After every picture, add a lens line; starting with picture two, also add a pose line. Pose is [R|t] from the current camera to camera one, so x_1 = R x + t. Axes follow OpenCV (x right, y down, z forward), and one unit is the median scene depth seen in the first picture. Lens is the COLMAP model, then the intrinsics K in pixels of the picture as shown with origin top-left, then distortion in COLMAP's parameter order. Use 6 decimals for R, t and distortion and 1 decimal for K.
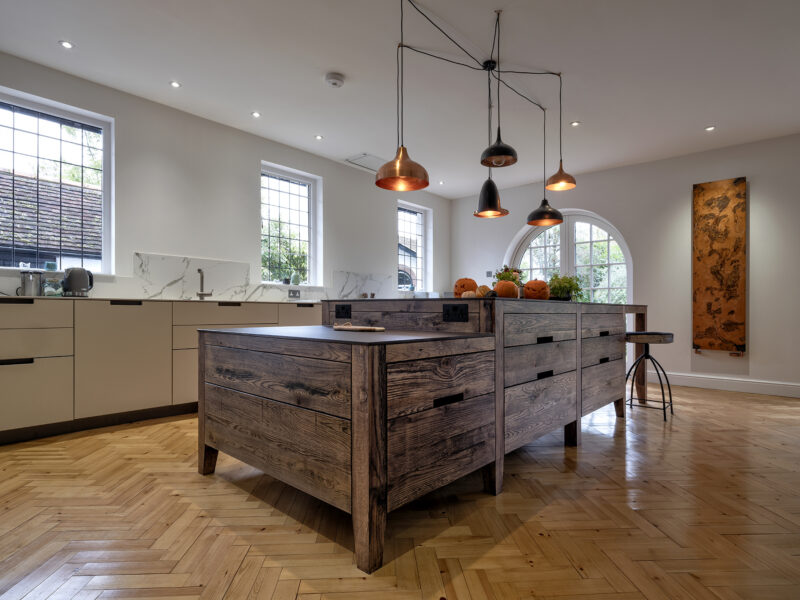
lens RADIAL K [[447.0, 0, 398.0], [0, 447.0, 306.9], [0, 0, 1]] dist [0.004441, -0.001702]
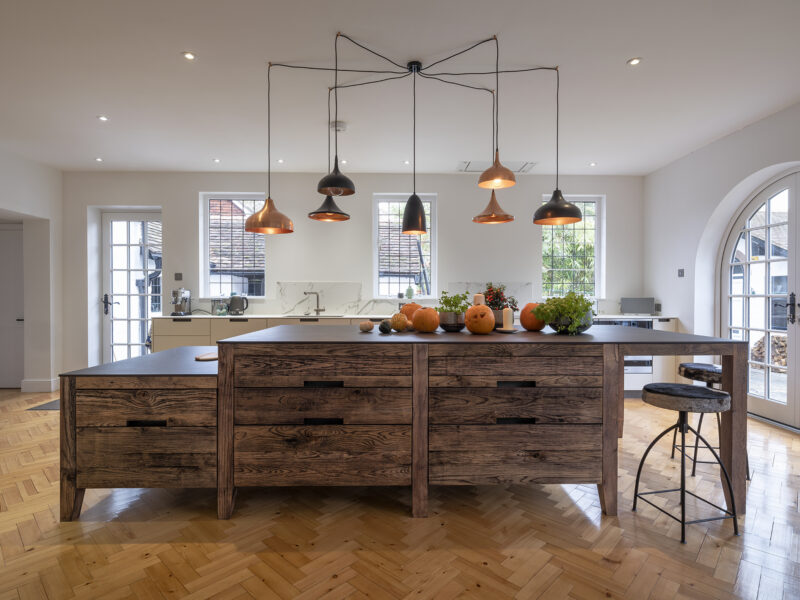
lens RADIAL K [[447.0, 0, 396.0], [0, 447.0, 298.6], [0, 0, 1]] dist [0.004441, -0.001702]
pose [[0.668370, -0.003554, -0.743820, 1.446295], [0.011559, 0.999917, 0.005609, -0.139580], [0.743739, -0.012346, 0.668356, 0.632305]]
